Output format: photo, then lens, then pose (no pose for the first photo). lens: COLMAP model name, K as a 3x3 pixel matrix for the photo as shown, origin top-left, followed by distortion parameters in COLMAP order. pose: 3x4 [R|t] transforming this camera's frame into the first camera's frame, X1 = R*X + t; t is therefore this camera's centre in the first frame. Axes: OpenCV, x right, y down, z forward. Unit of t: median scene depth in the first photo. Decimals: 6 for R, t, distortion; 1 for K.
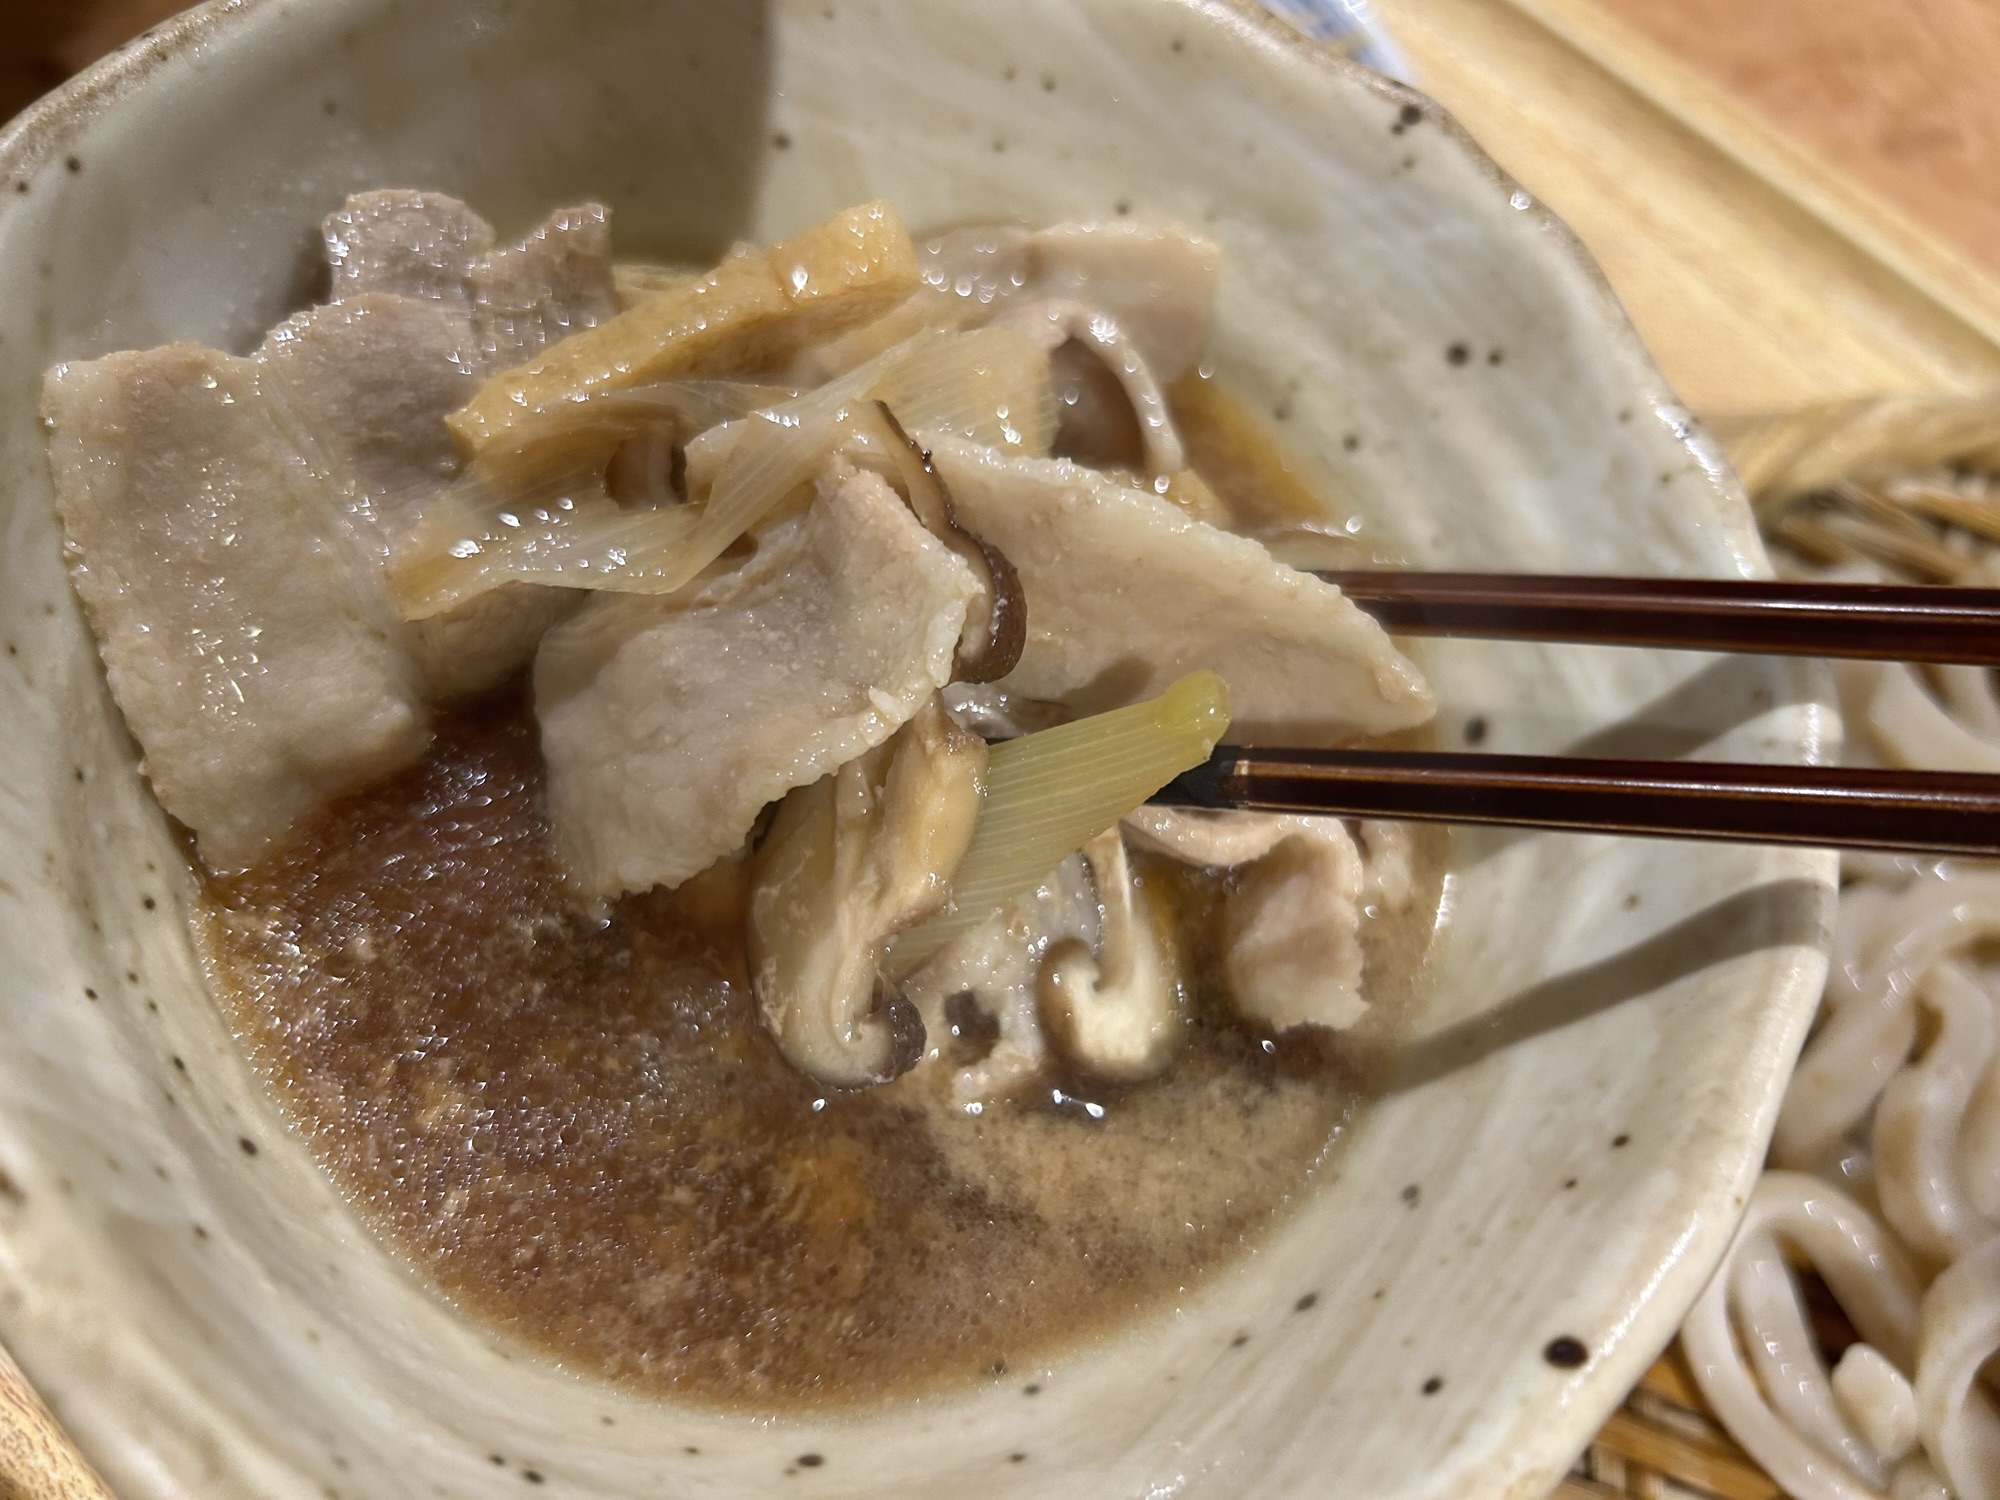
lens RADIAL K [[1606.5, 0, 1004.6], [0, 1606.5, 772.9], [0, 0, 1]] dist [0.001250, -0.035338]
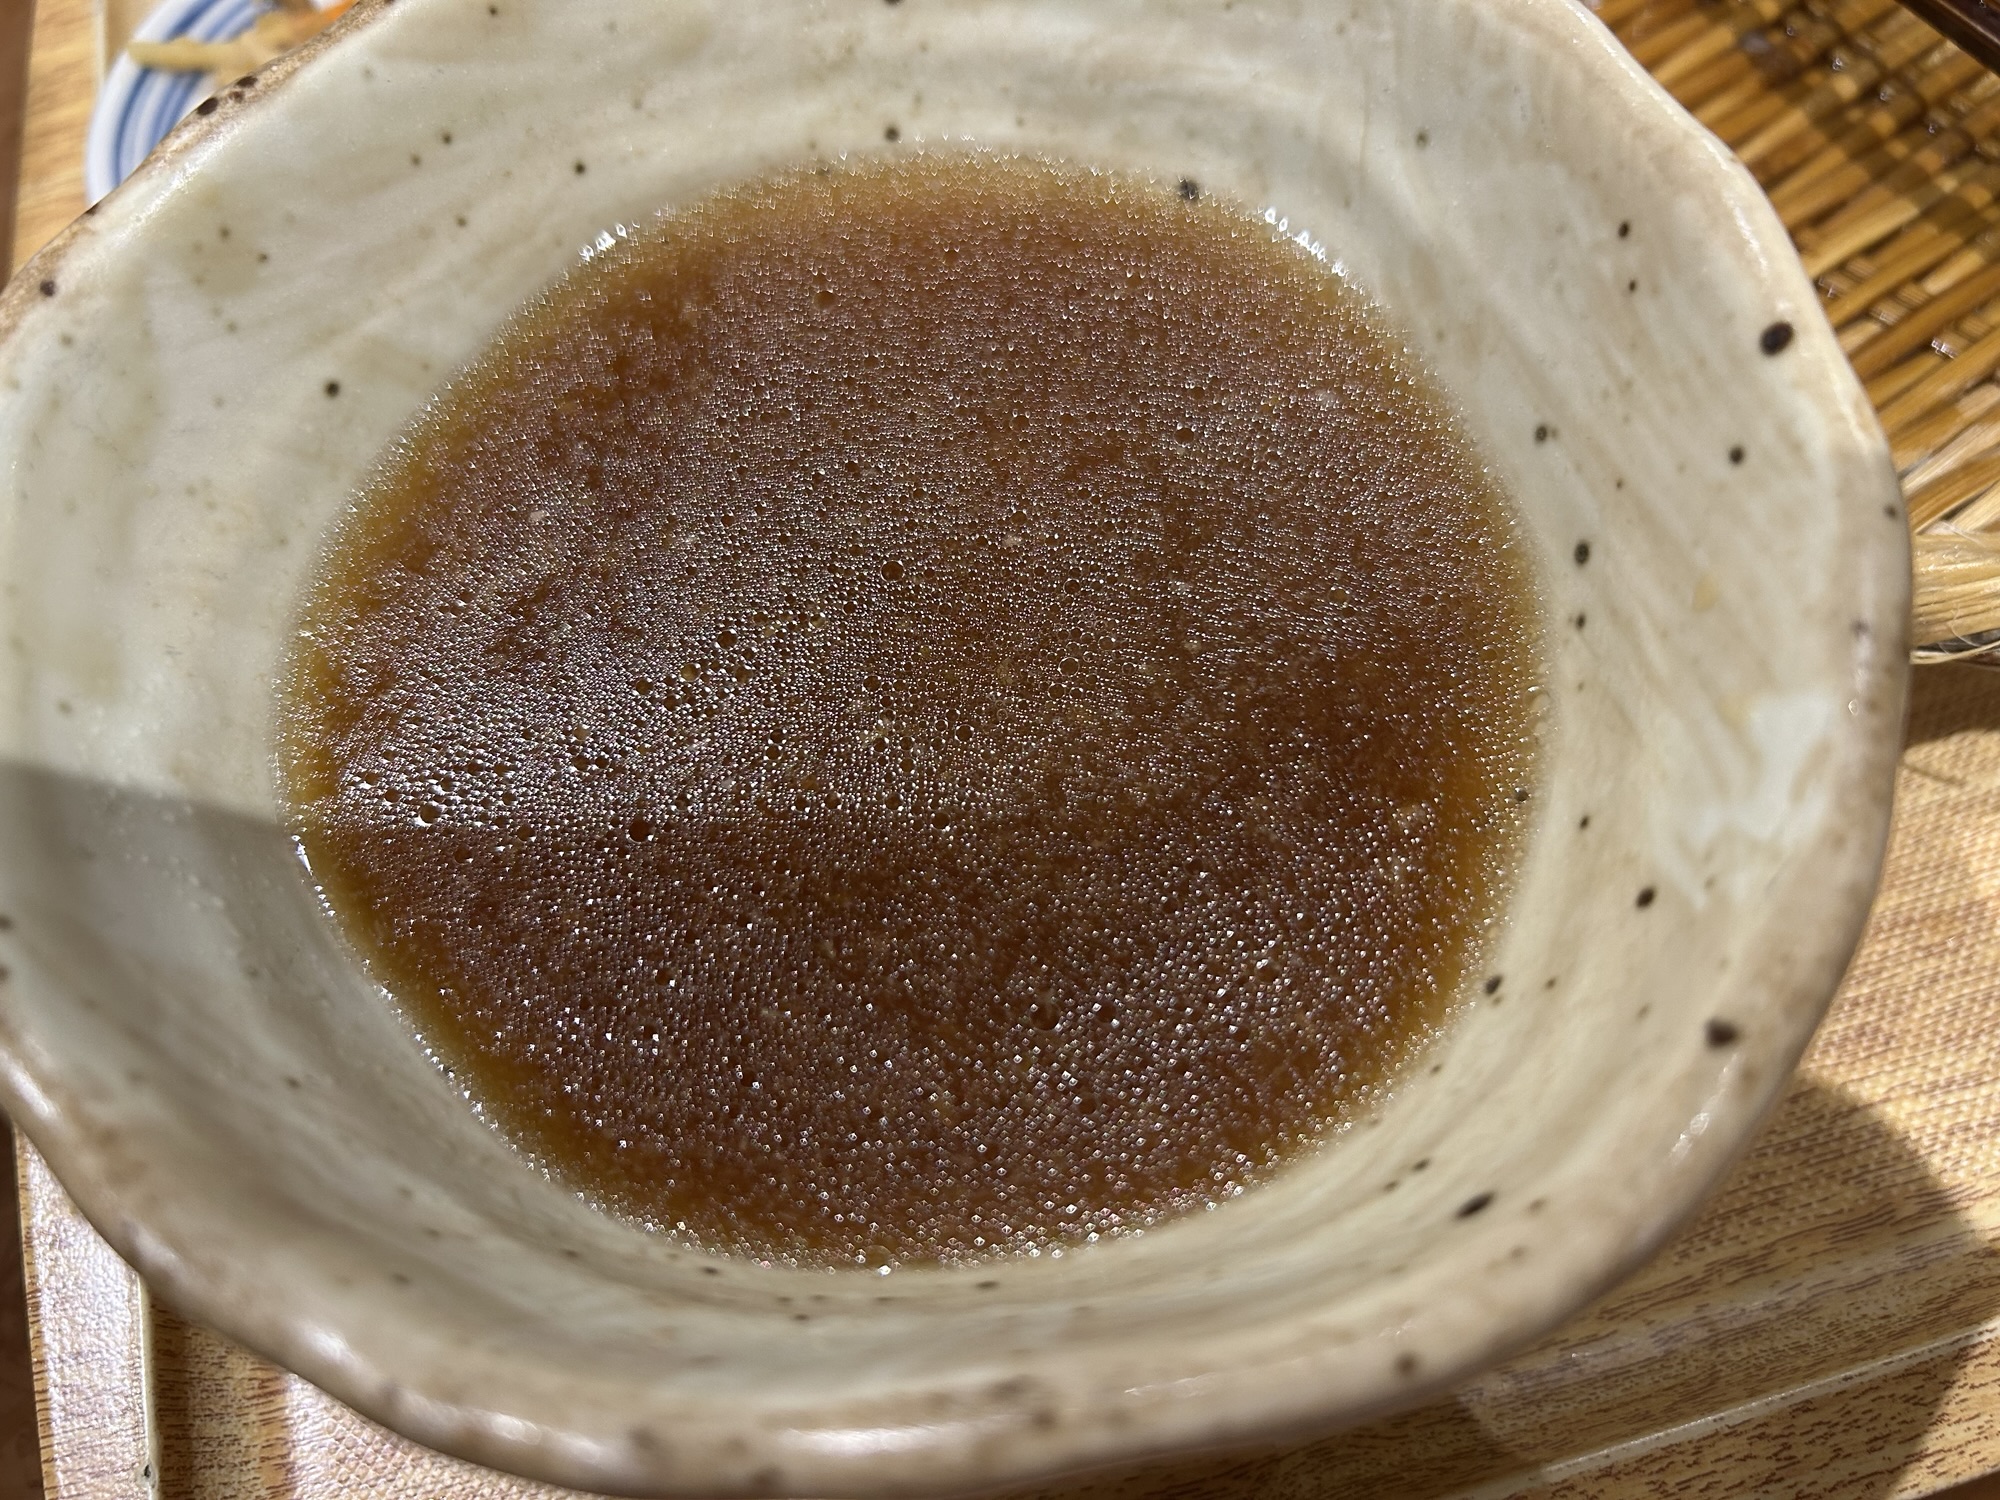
lens RADIAL K [[1594.6, 0, 1000.0], [0, 1594.6, 750.0], [0, 0, 1]] dist [-0.004917, 0.000560]
pose [[0.535690, -0.830588, 0.152184, -0.329910], [0.823760, 0.553647, 0.122039, -0.070995], [-0.185620, 0.059988, 0.980789, -0.017552]]
